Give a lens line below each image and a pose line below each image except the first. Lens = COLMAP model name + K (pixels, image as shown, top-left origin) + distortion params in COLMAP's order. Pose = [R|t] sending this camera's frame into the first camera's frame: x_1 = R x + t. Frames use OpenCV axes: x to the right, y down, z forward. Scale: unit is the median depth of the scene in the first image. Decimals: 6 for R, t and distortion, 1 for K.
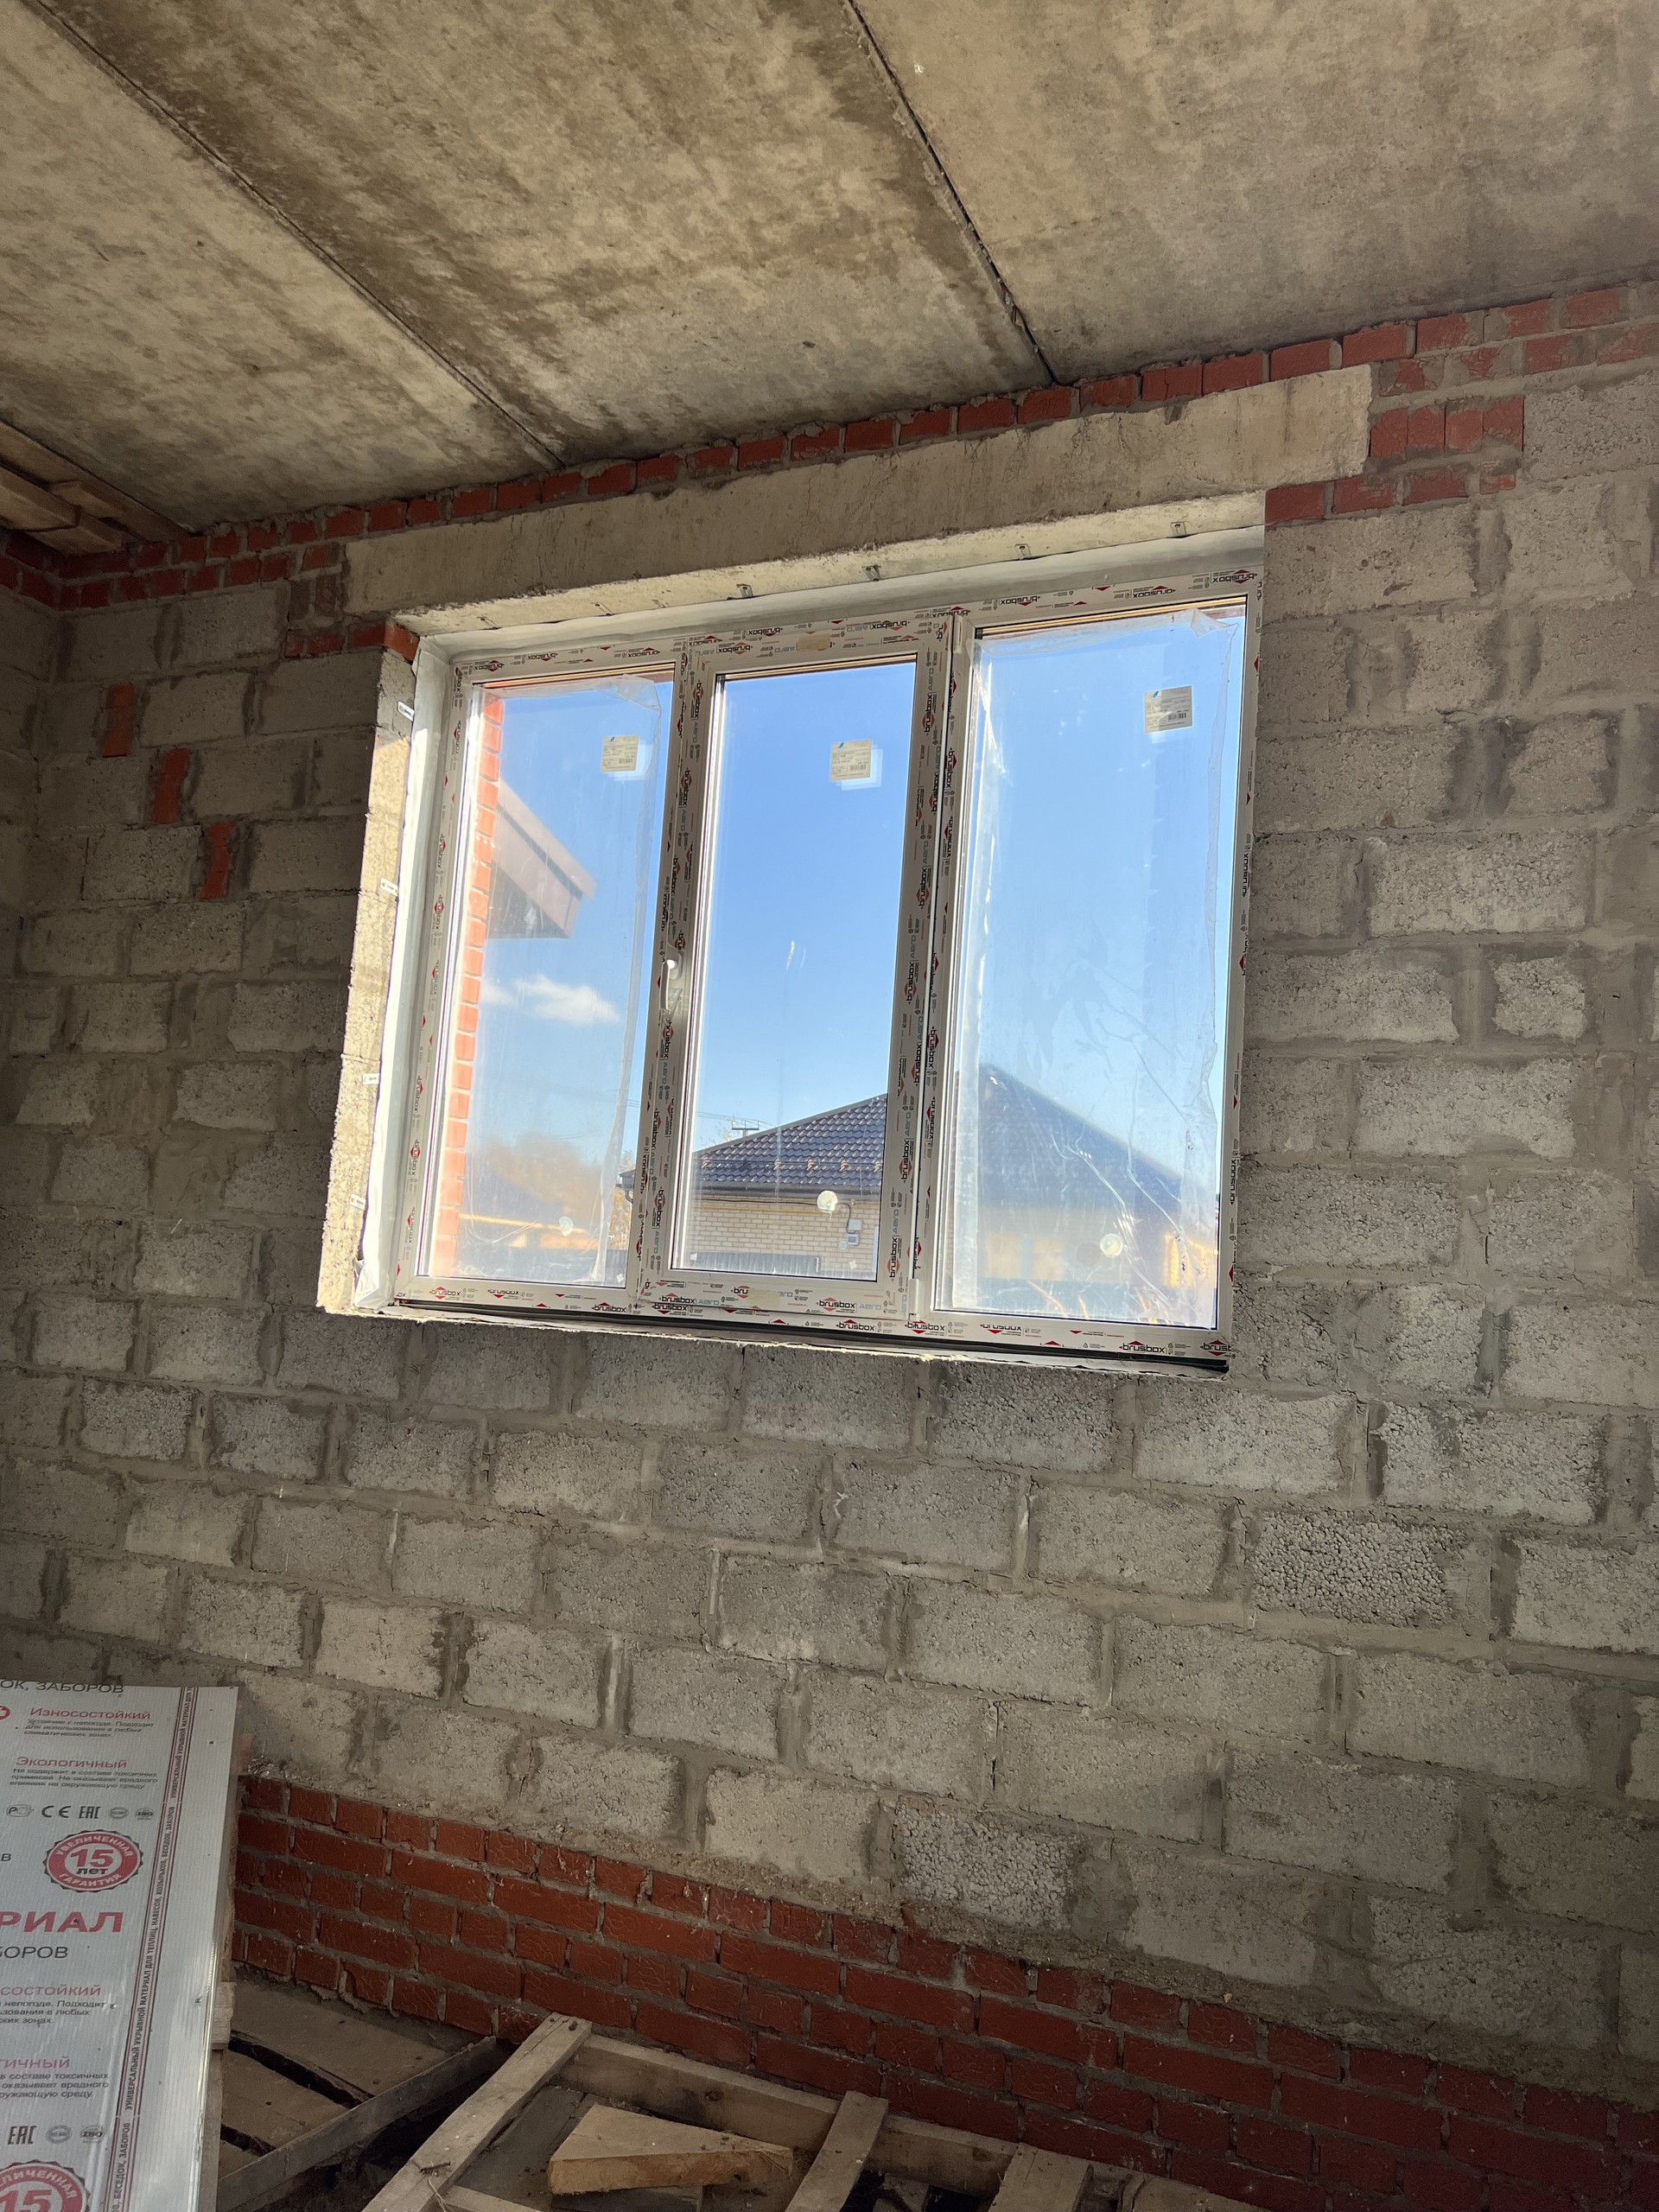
lens RADIAL K [[1667.9, 0, 818.8], [0, 1667.9, 1108.7], [0, 0, 1]] dist [0.049580, -0.054456]
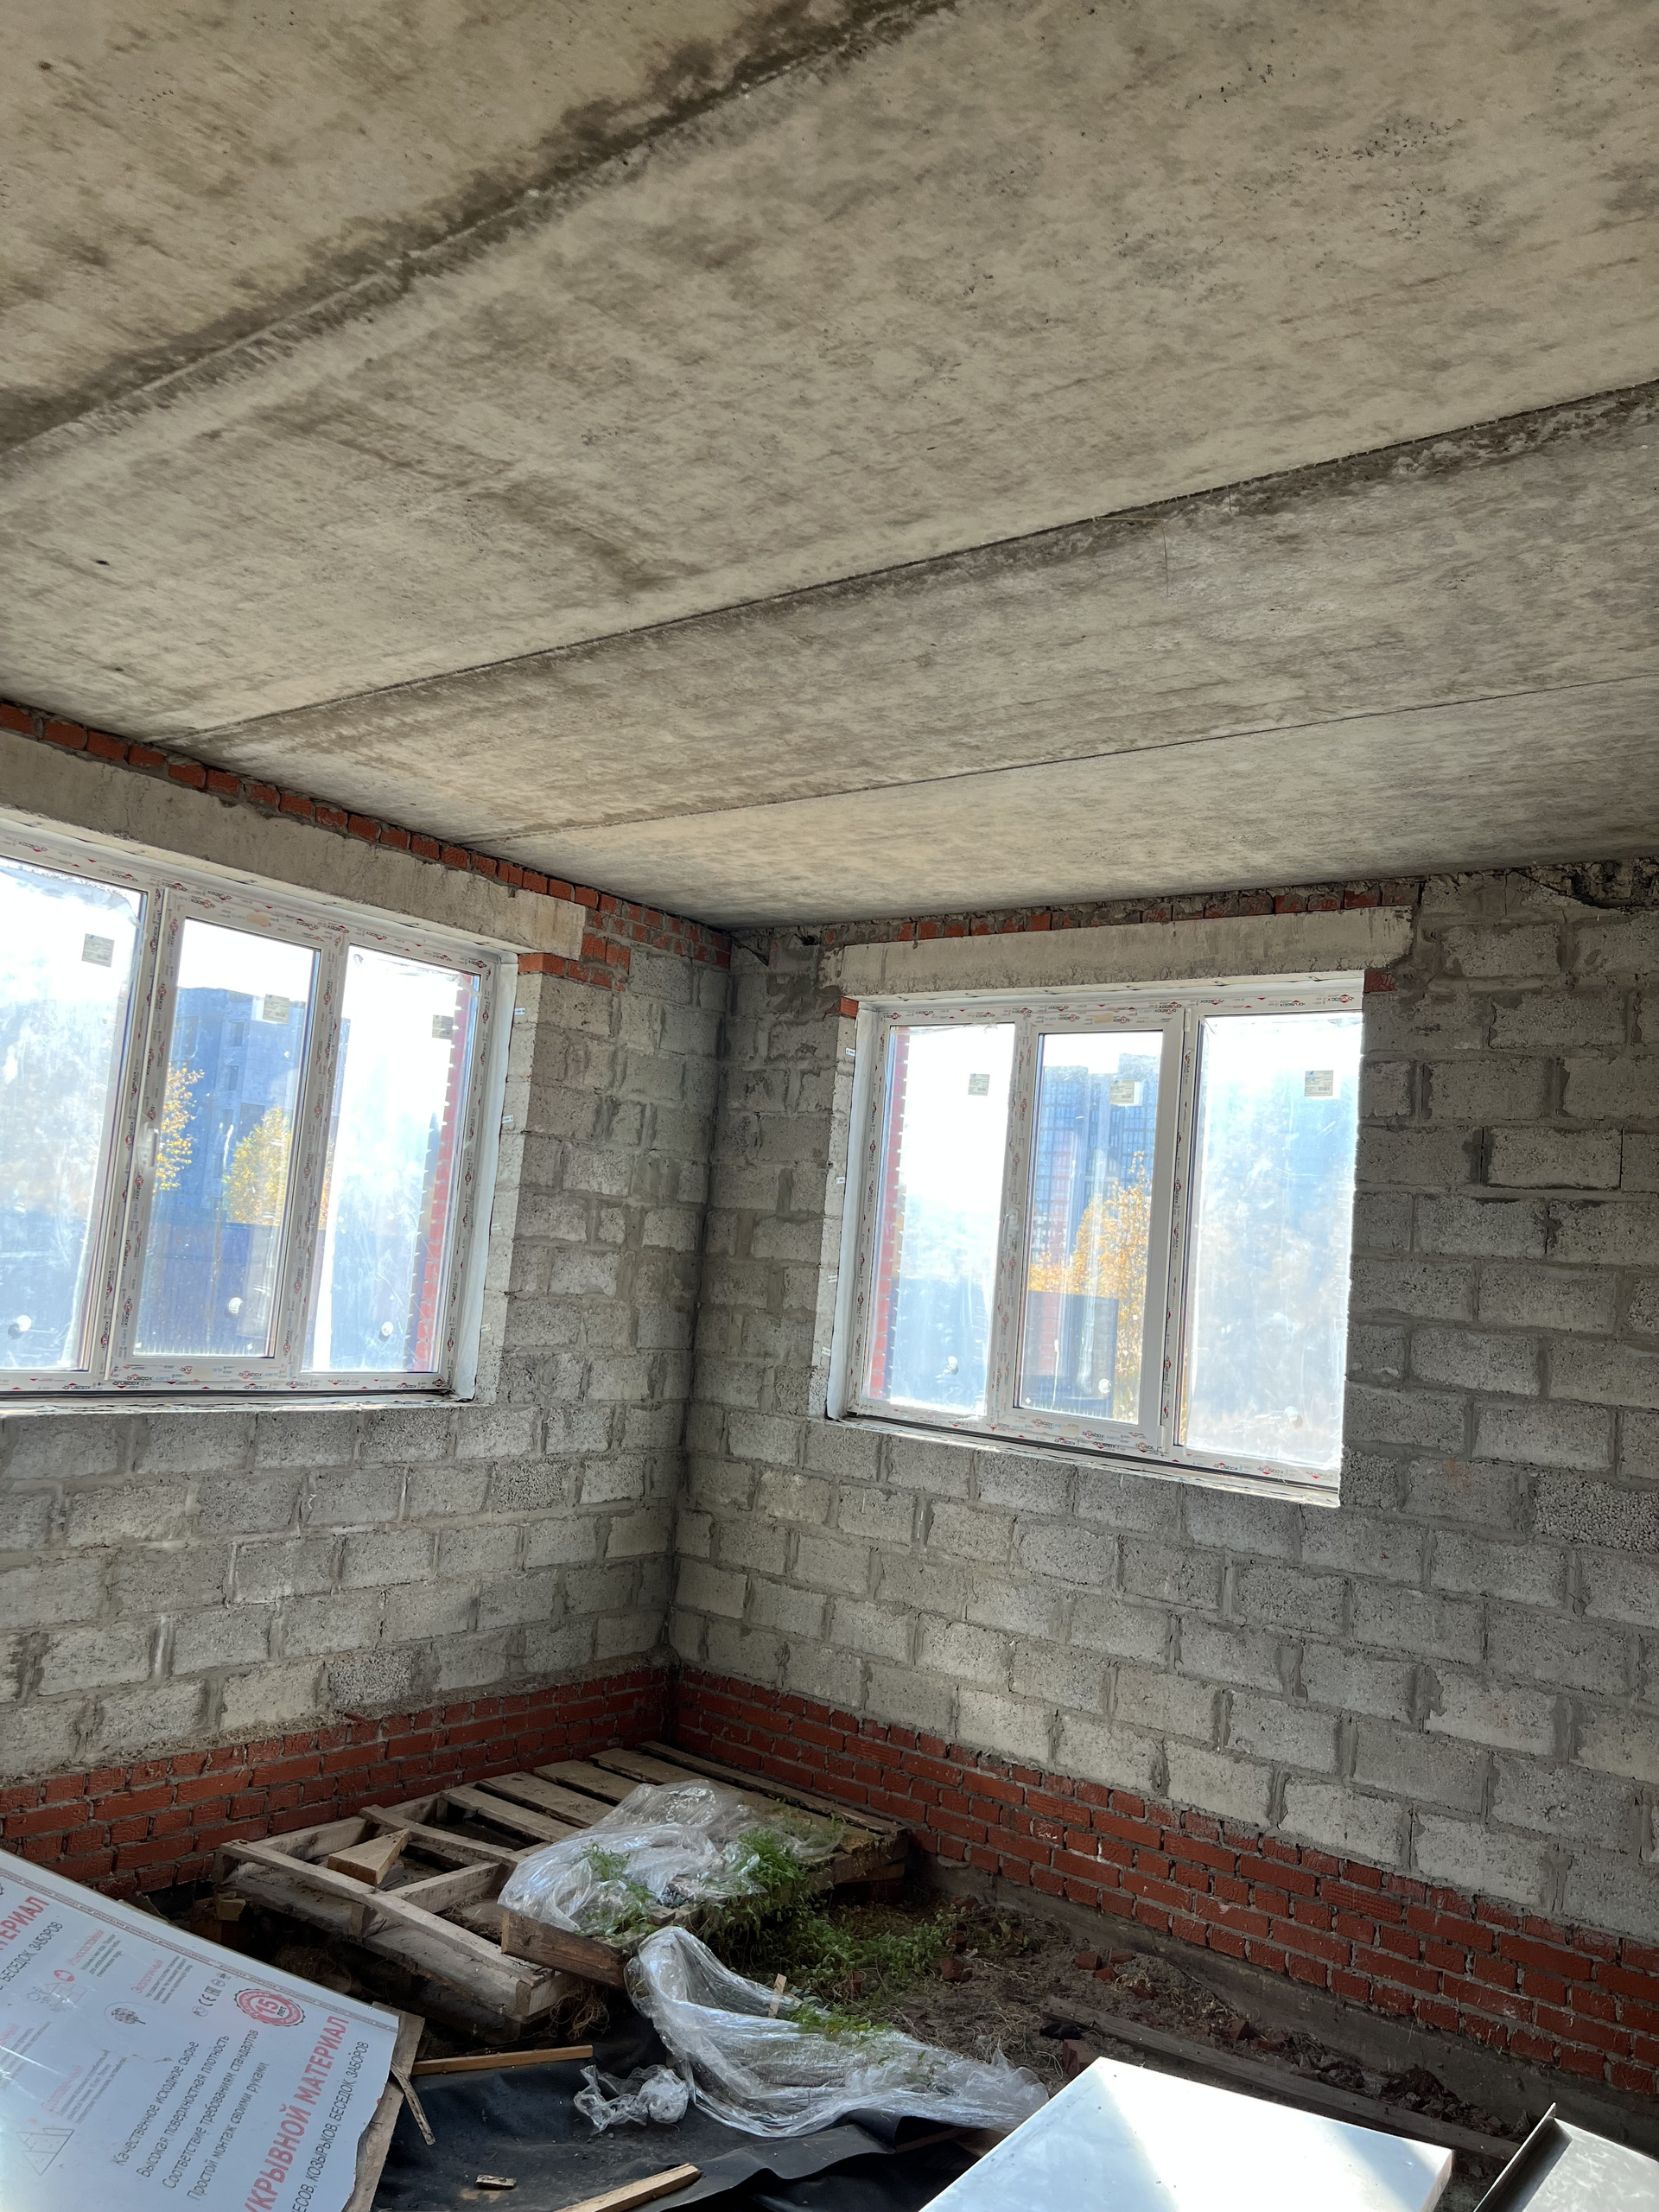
lens RADIAL K [[1667.9, 0, 818.8], [0, 1667.9, 1108.7], [0, 0, 1]] dist [0.049580, -0.054456]
pose [[0.245805, 0.048268, 0.968117, -1.353892], [-0.181287, 0.983426, -0.003003, -0.211220], [-0.952216, -0.174769, 0.250482, 0.150546]]
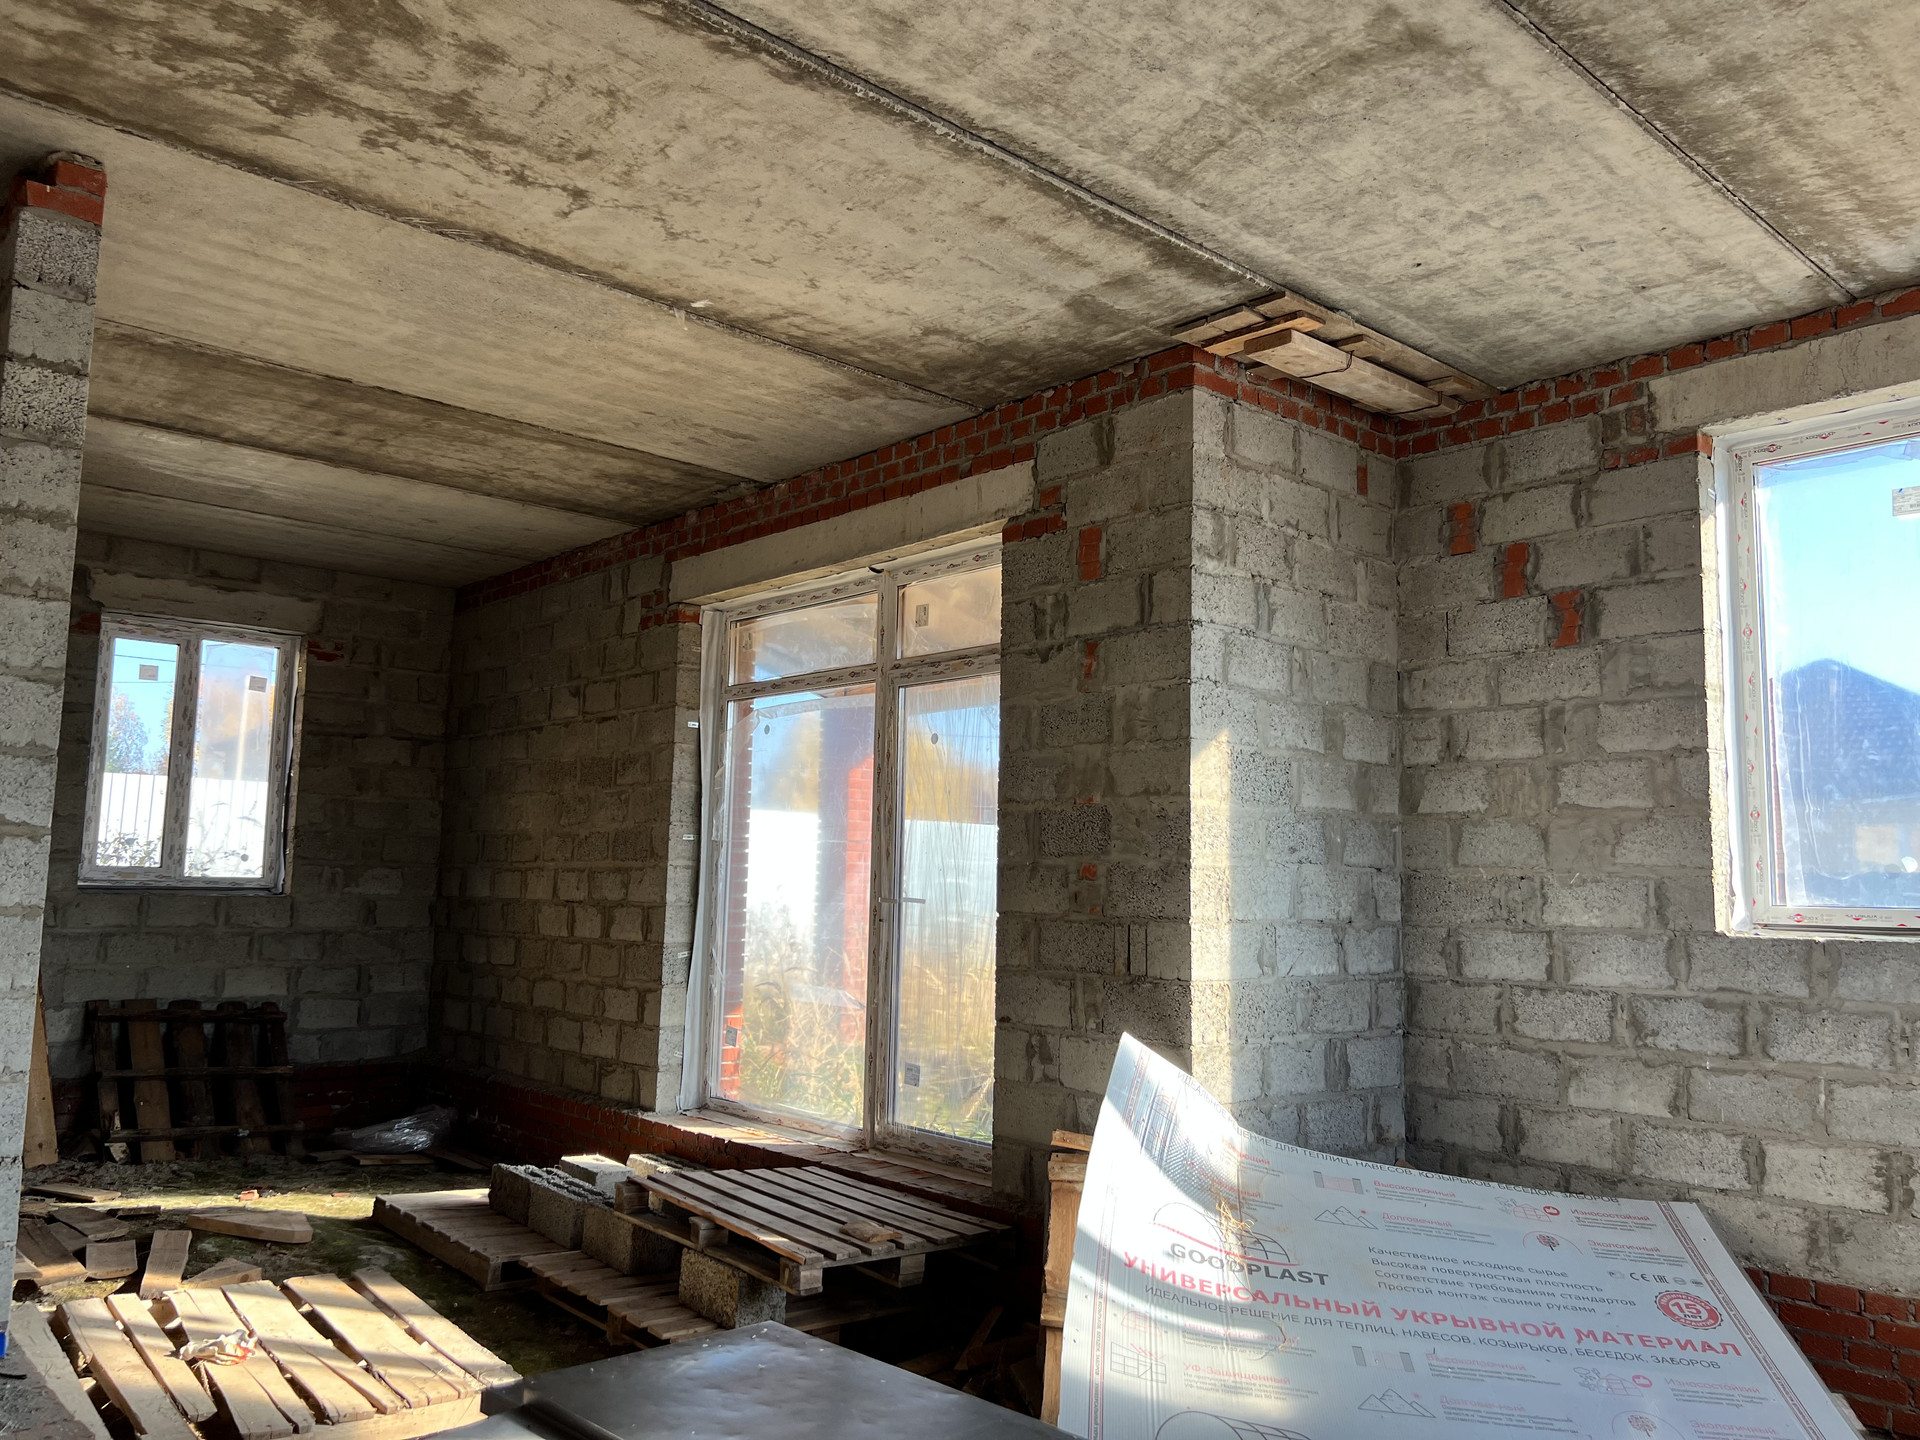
lens RADIAL K [[1447.8, 0, 966.6], [0, 1447.8, 729.3], [0, 0, 1]] dist [0.049580, -0.054456]
pose [[0.916977, -0.094840, -0.387504, -0.410799], [0.090972, 0.995450, -0.028357, -0.076732], [0.388430, -0.009249, 0.921432, -0.386021]]
